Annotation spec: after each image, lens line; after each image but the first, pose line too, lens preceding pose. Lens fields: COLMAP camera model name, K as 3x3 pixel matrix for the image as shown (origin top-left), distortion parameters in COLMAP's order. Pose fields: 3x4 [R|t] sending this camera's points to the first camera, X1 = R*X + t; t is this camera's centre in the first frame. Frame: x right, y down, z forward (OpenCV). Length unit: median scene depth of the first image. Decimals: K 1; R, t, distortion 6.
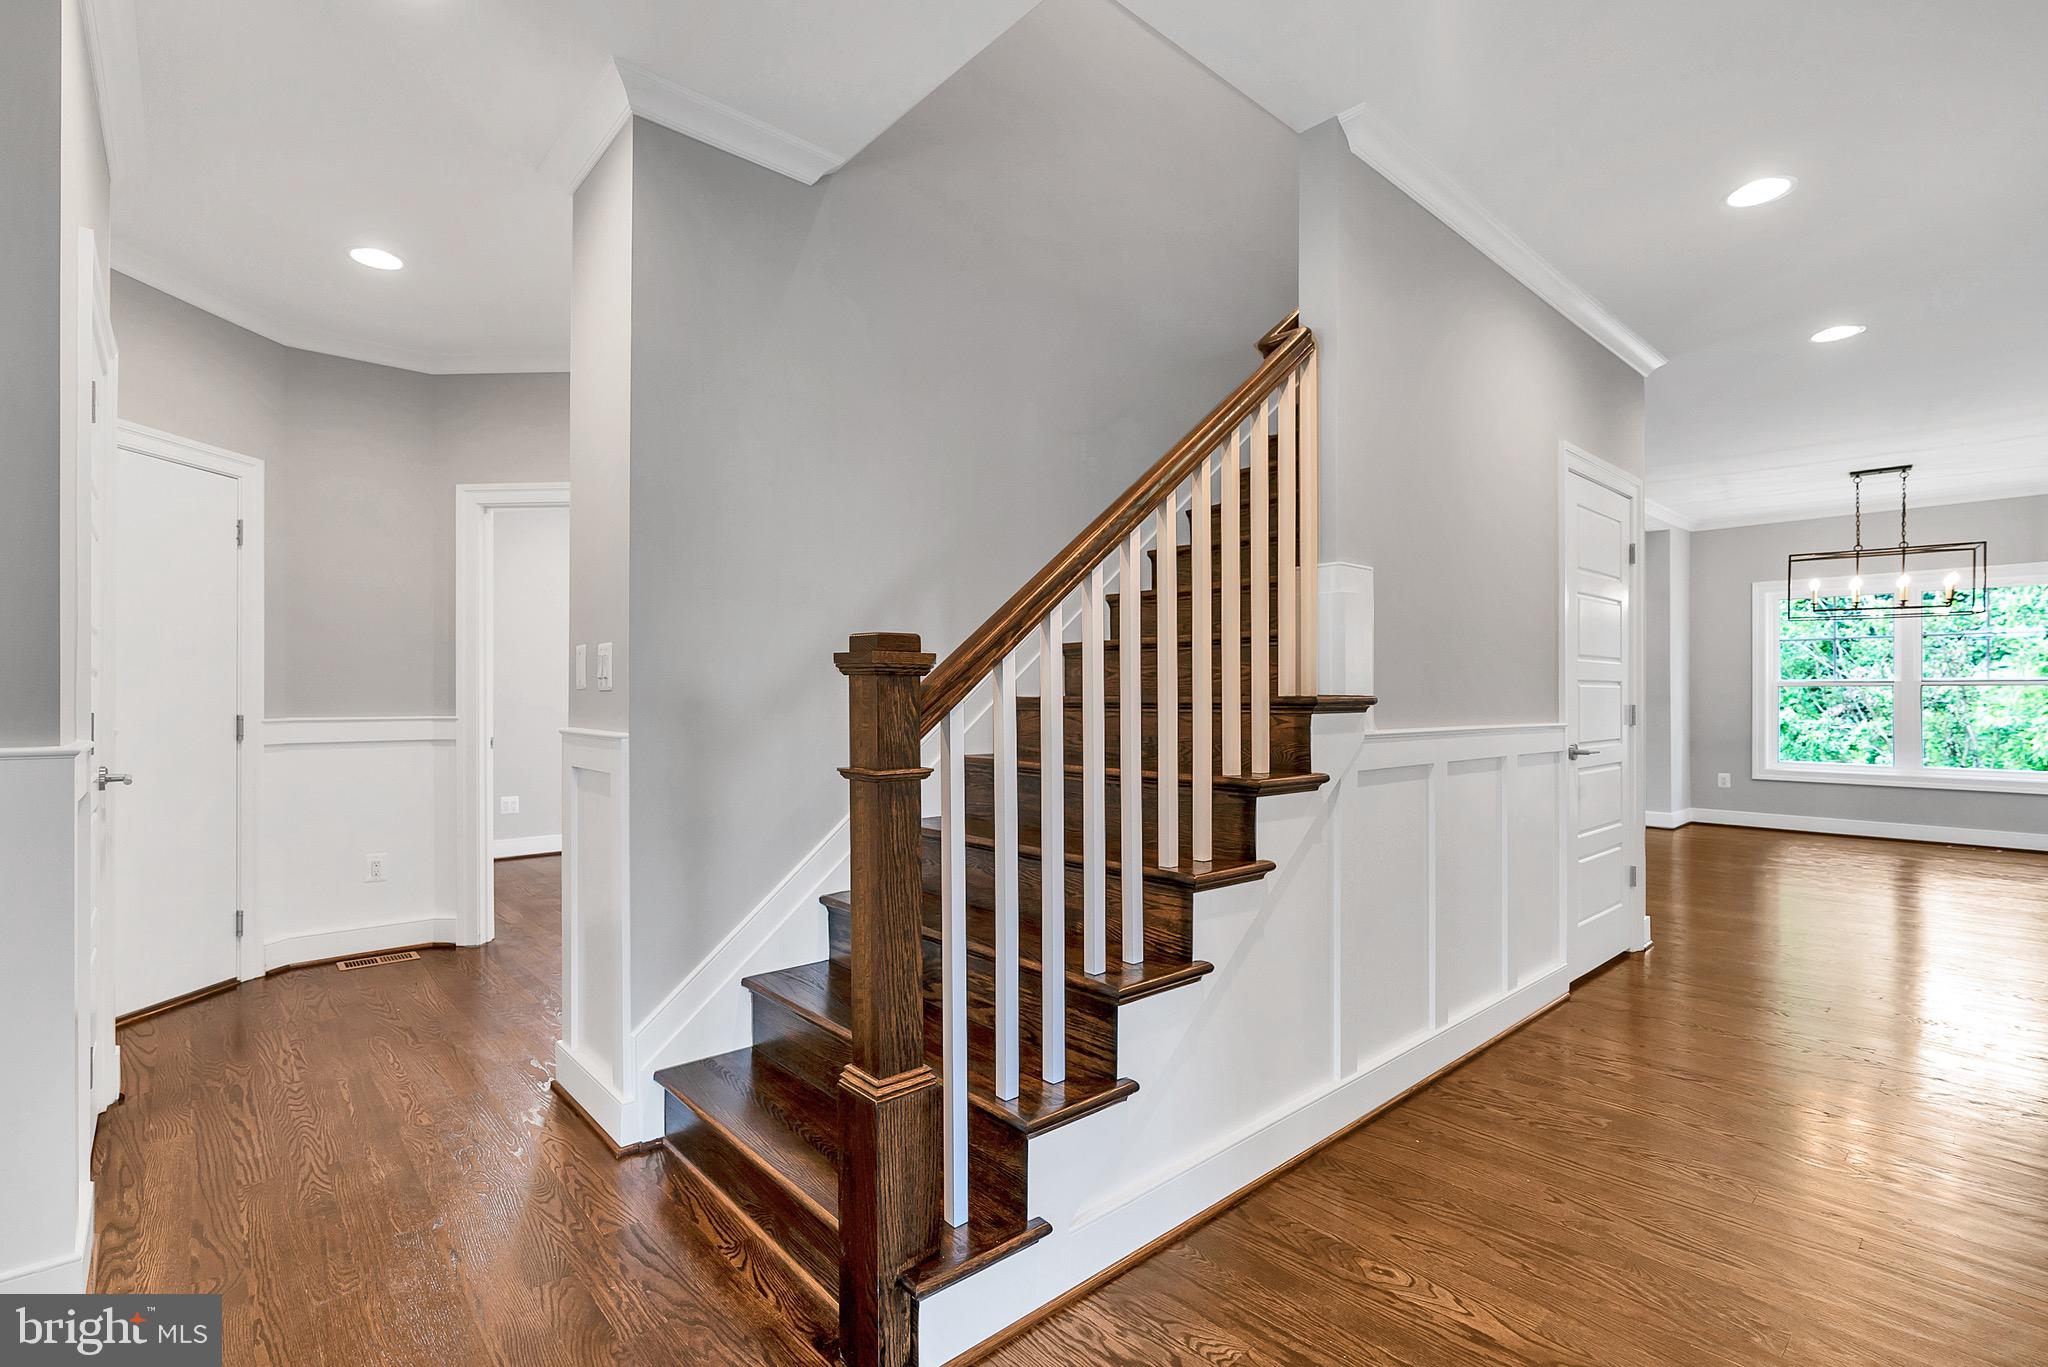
lens RADIAL K [[939.3, 0, 1017.0], [0, 939.3, 692.7], [0, 0, 1]] dist [-0.003331, 0.000356]
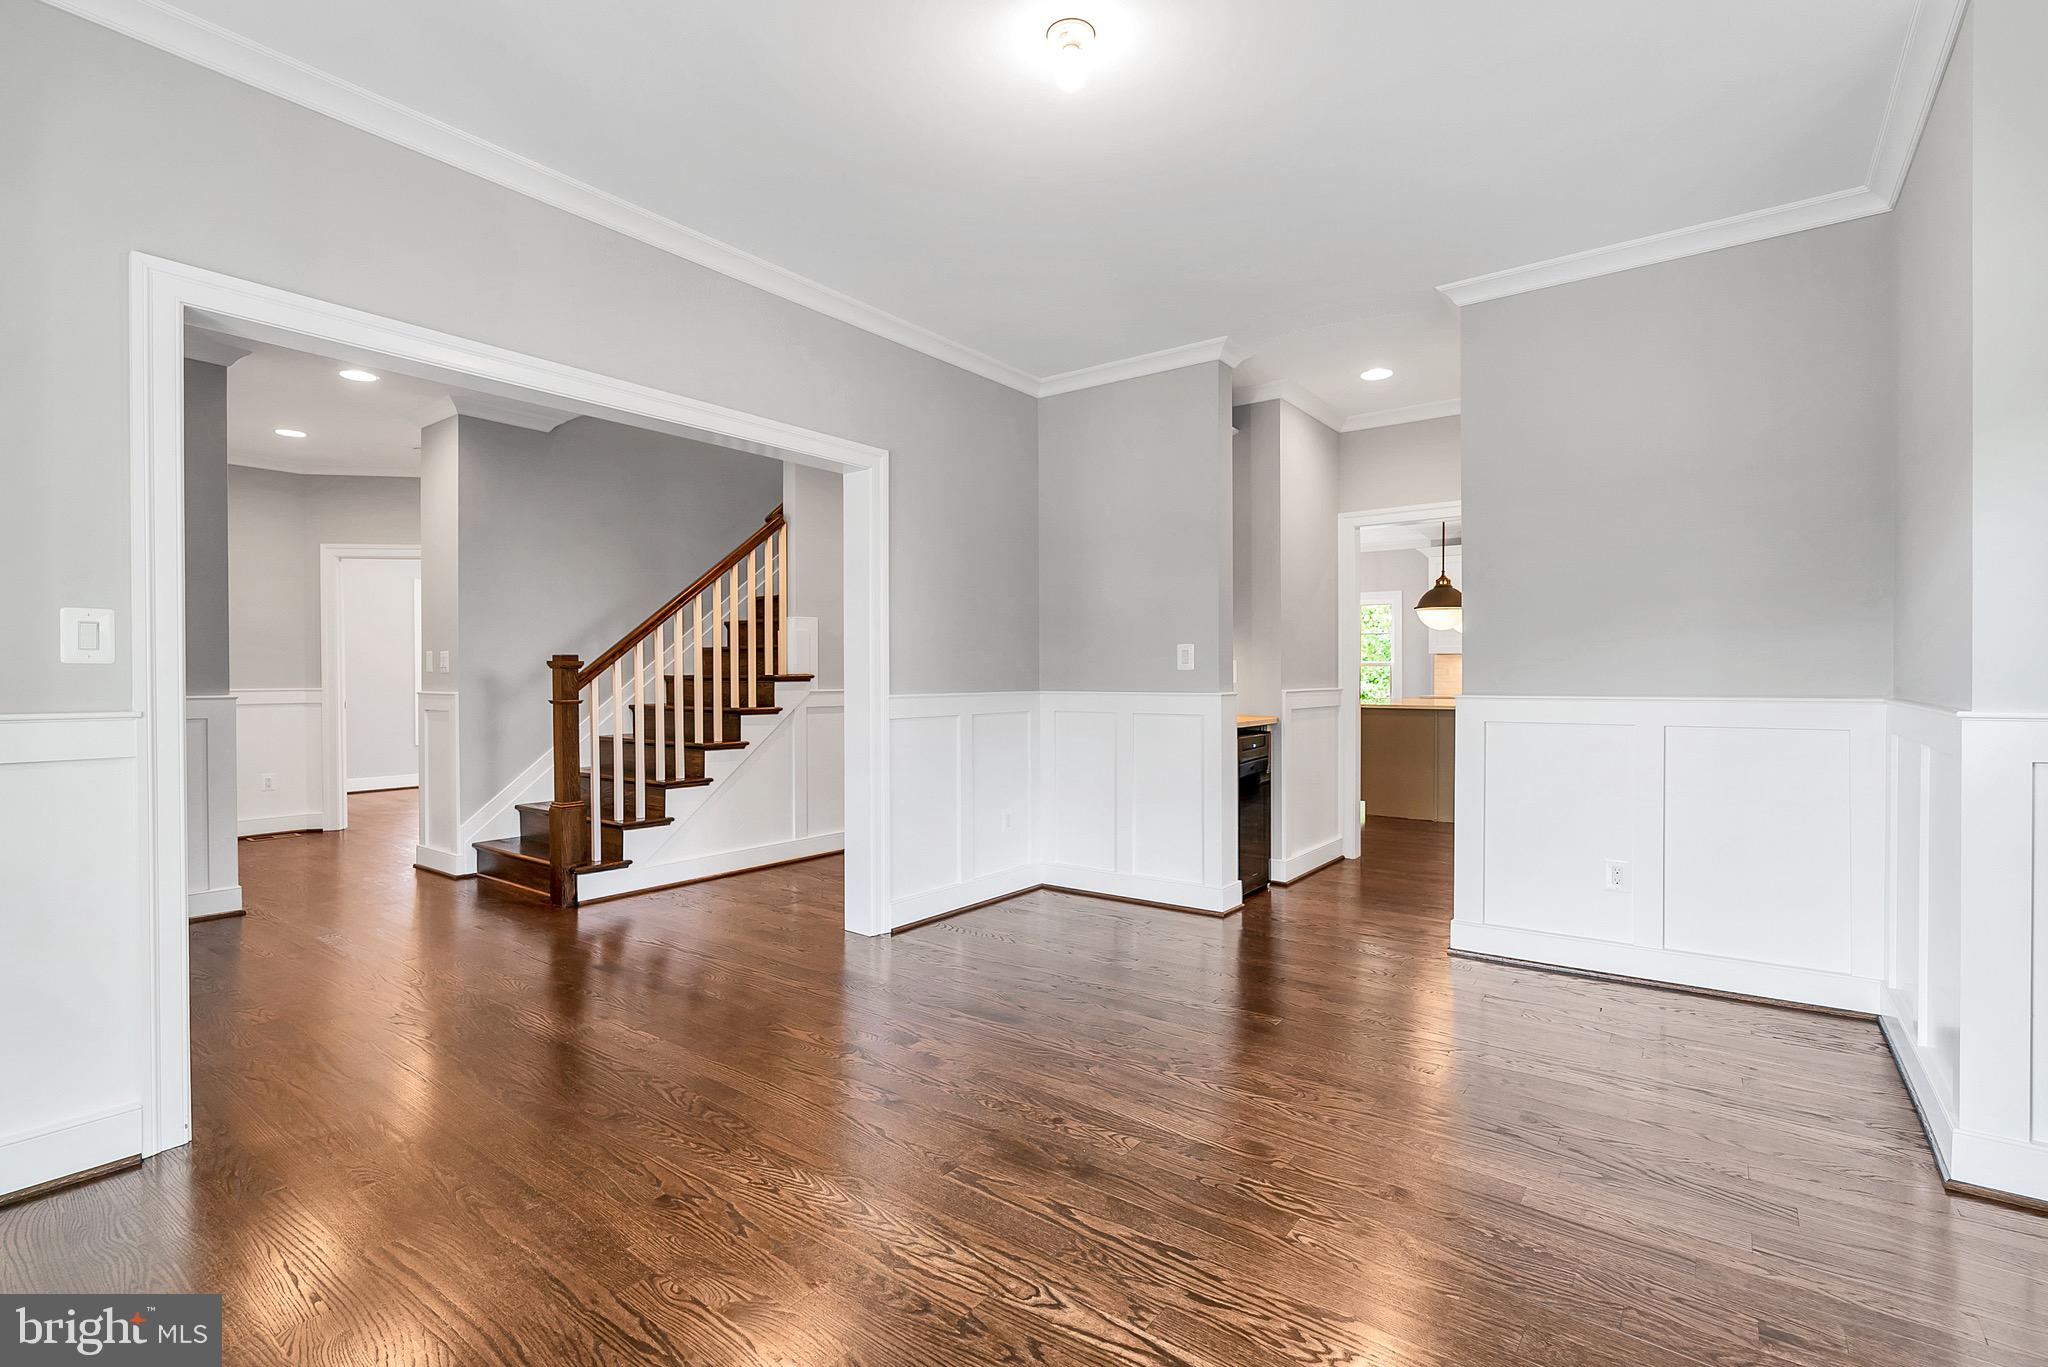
lens RADIAL K [[939.3, 0, 1038.9], [0, 939.3, 676.0], [0, 0, 1]] dist [-0.003331, 0.000356]
pose [[0.976331, -0.003564, 0.216254, 0.449745], [0.001867, 0.999966, 0.008052, -0.011373], [-0.216275, -0.007458, 0.976304, -1.470337]]
